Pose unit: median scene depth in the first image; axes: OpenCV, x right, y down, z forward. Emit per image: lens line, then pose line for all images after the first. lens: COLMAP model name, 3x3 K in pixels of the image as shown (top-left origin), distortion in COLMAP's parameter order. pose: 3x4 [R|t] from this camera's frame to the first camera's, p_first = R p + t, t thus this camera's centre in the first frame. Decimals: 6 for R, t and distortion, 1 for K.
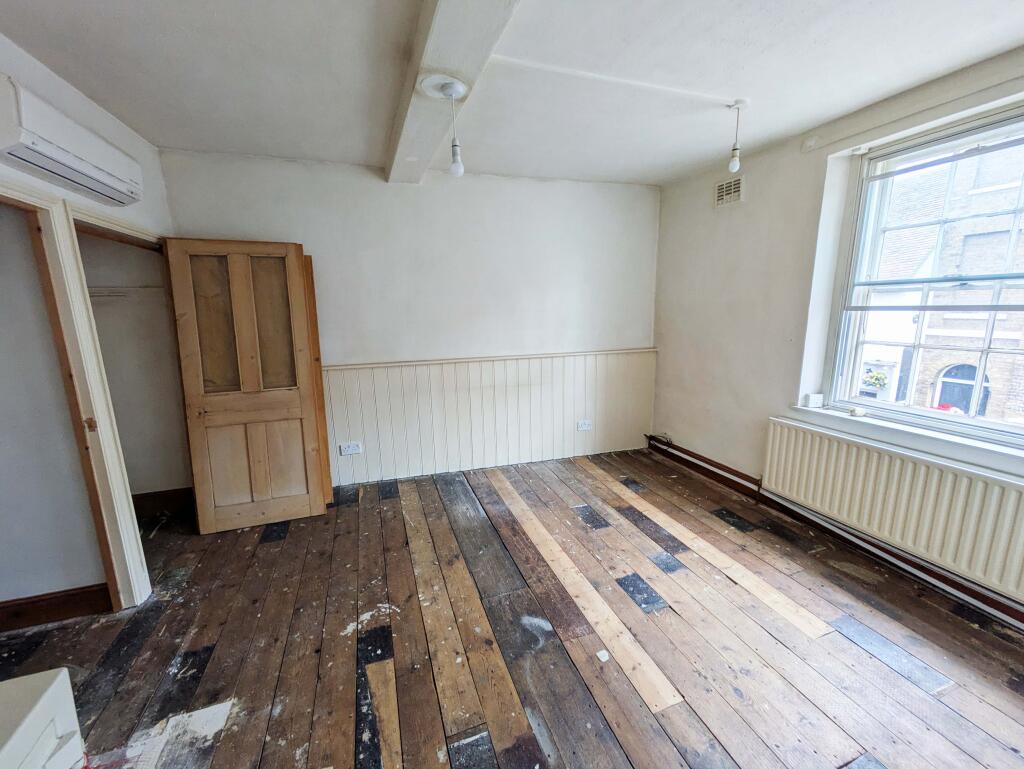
lens RADIAL K [[405.2, 0, 513.3], [0, 405.2, 384.6], [0, 0, 1]] dist [0.002269, 0.000562]
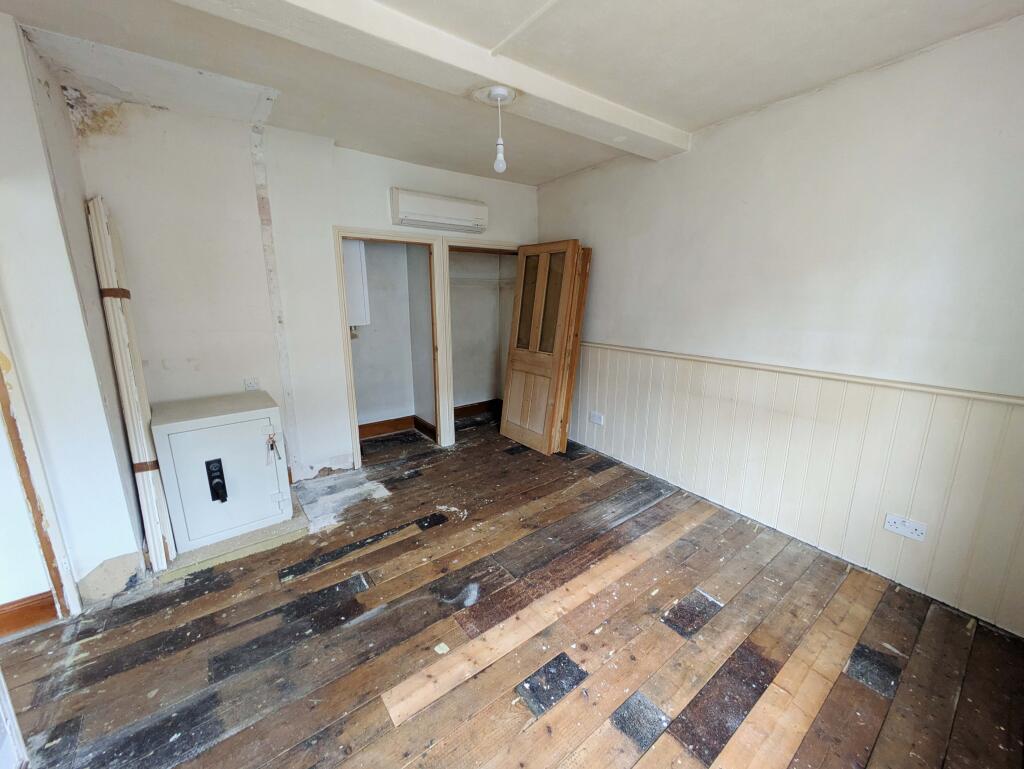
lens RADIAL K [[405.2, 0, 513.3], [0, 405.2, 384.6], [0, 0, 1]] dist [0.002269, 0.000562]
pose [[0.297667, 0.225078, -0.927757, 0.700257], [-0.189233, 0.966438, 0.173748, -0.106900], [0.935727, 0.123844, 0.330269, 0.505755]]
